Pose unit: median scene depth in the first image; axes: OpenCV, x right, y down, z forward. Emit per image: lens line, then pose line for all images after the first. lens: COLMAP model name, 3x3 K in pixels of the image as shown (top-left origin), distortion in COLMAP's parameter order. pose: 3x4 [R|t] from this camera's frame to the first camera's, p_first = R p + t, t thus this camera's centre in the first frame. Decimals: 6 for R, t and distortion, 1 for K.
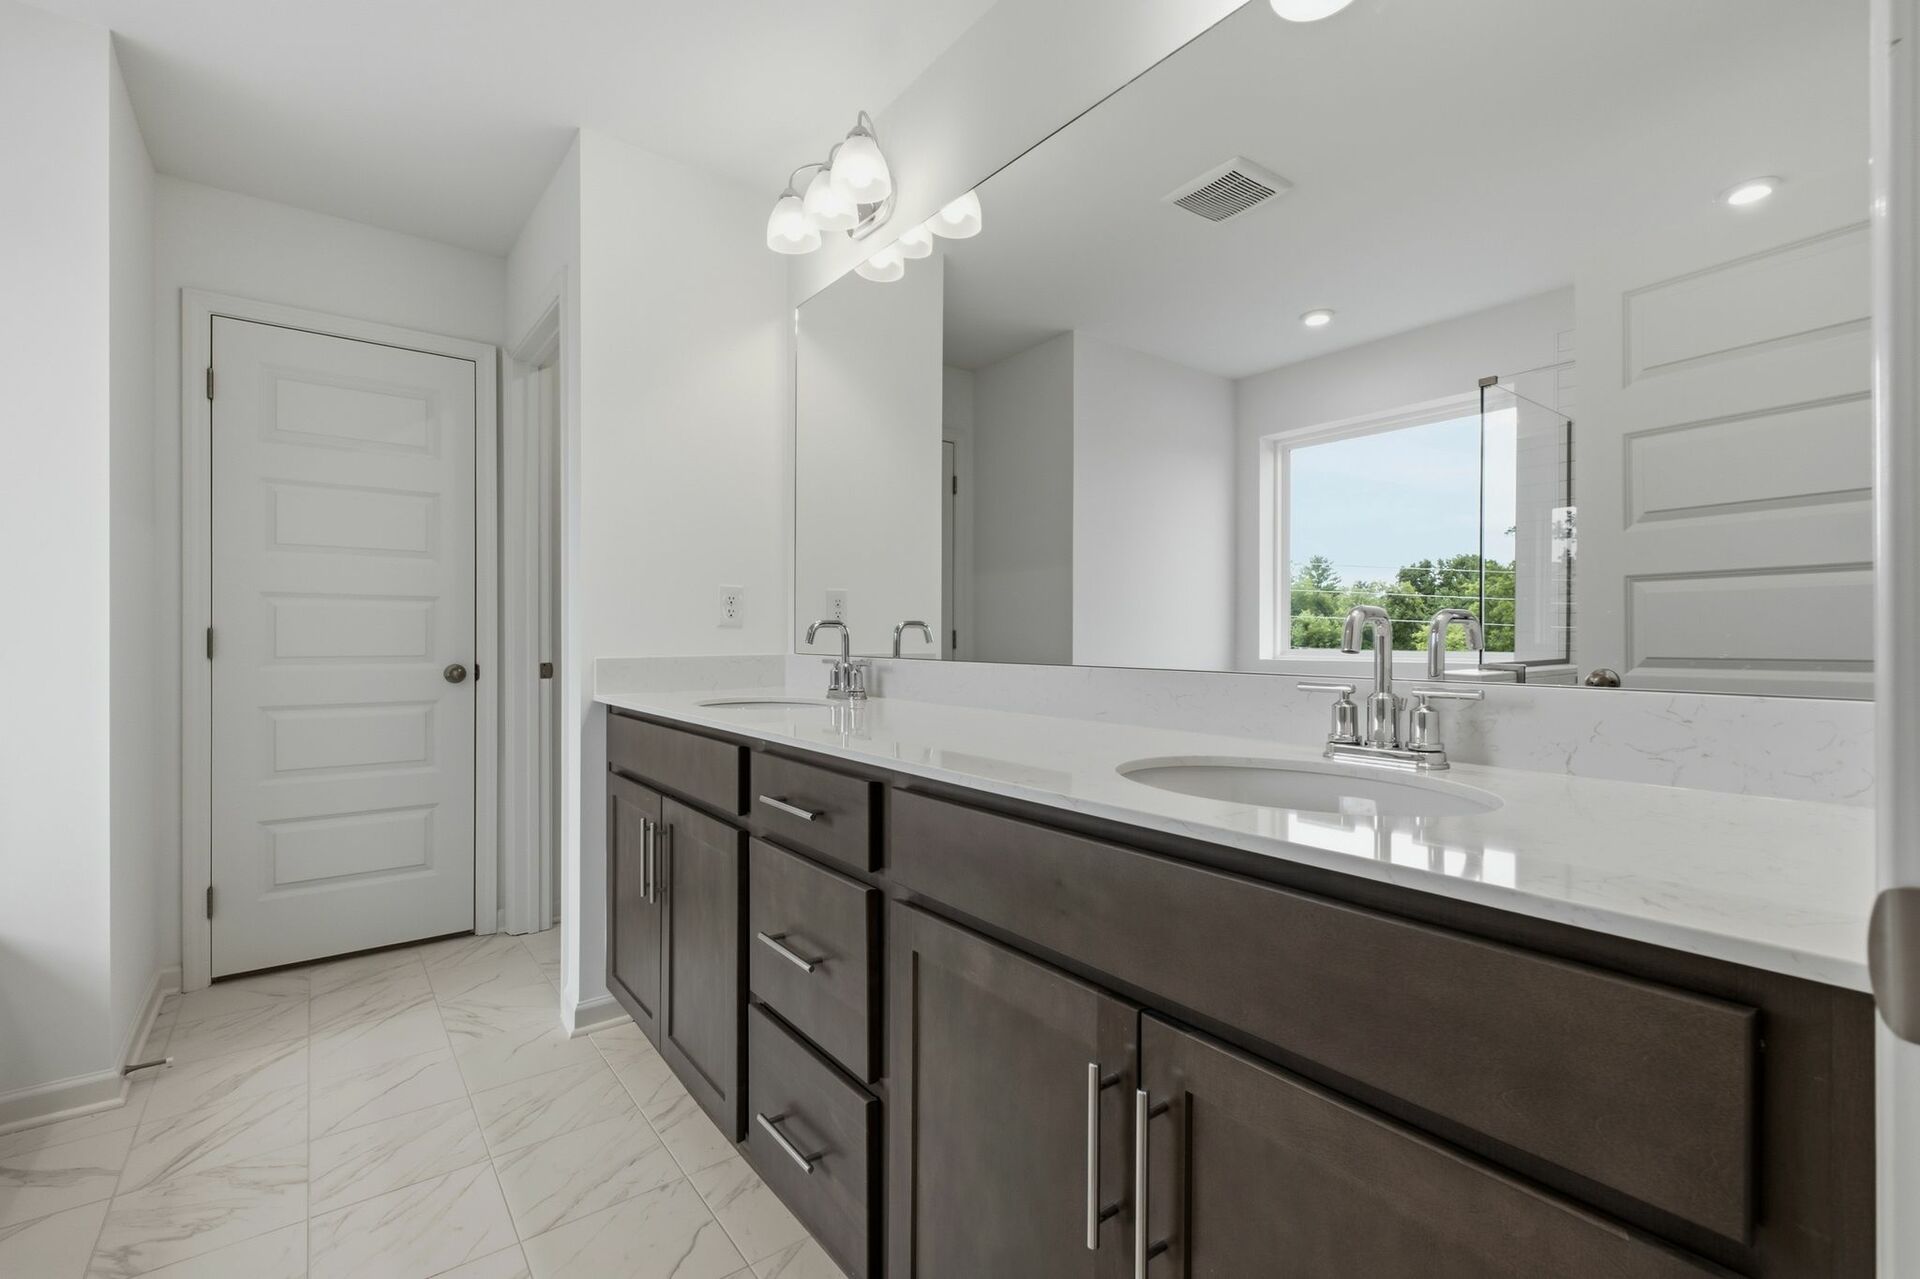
lens RADIAL K [[845.2, 0, 960.3], [0, 845.2, 637.4], [0, 0, 1]] dist [0.000966, -0.000836]
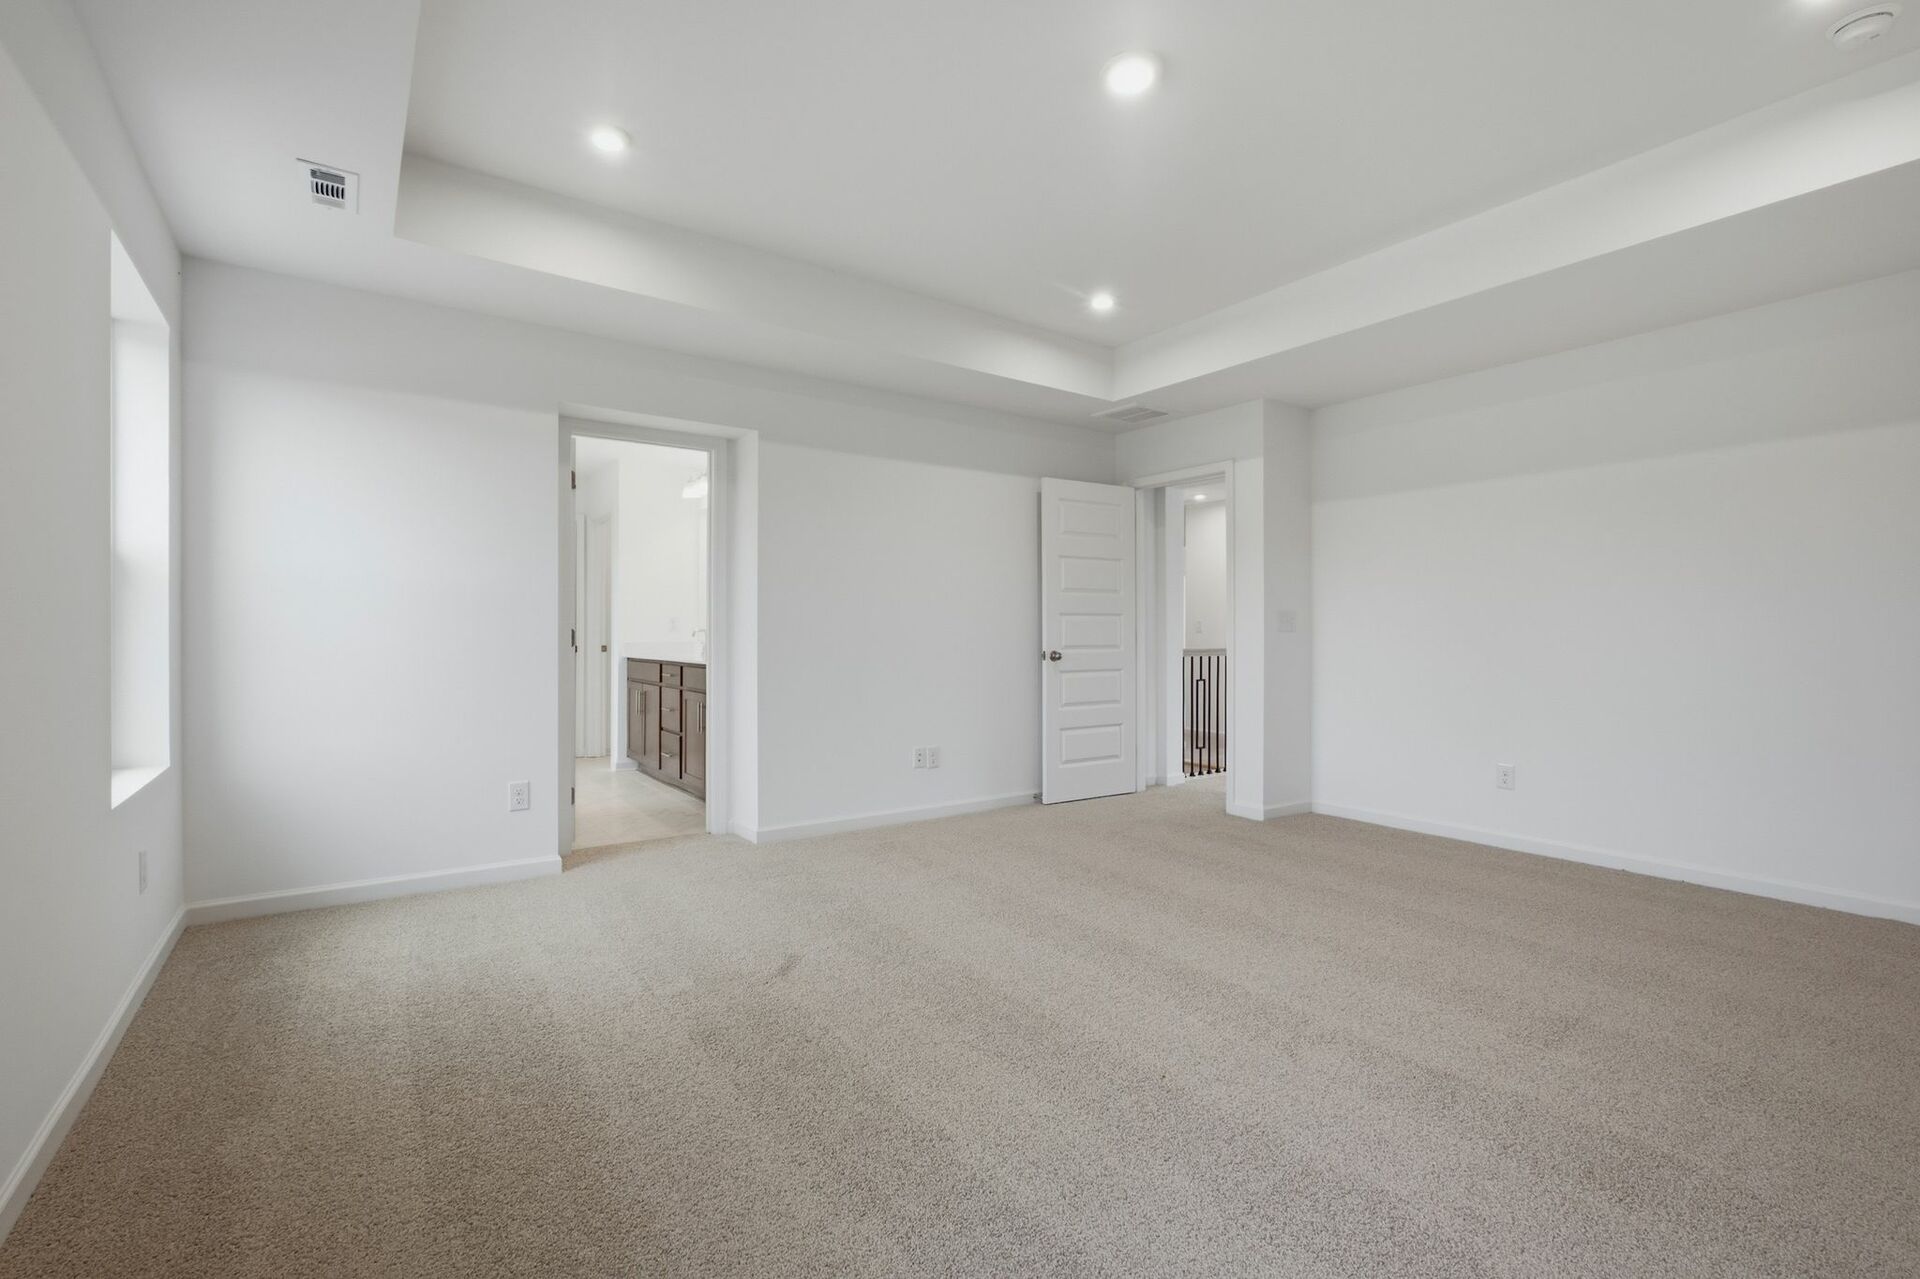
lens RADIAL K [[845.2, 0, 960.3], [0, 845.2, 642.4], [0, 0, 1]] dist [0.000966, -0.000836]
pose [[0.999436, 0.006228, -0.032996, 0.910852], [-0.006025, 0.999962, 0.006266, -0.002555], [0.033034, -0.006064, 0.999436, -2.070112]]
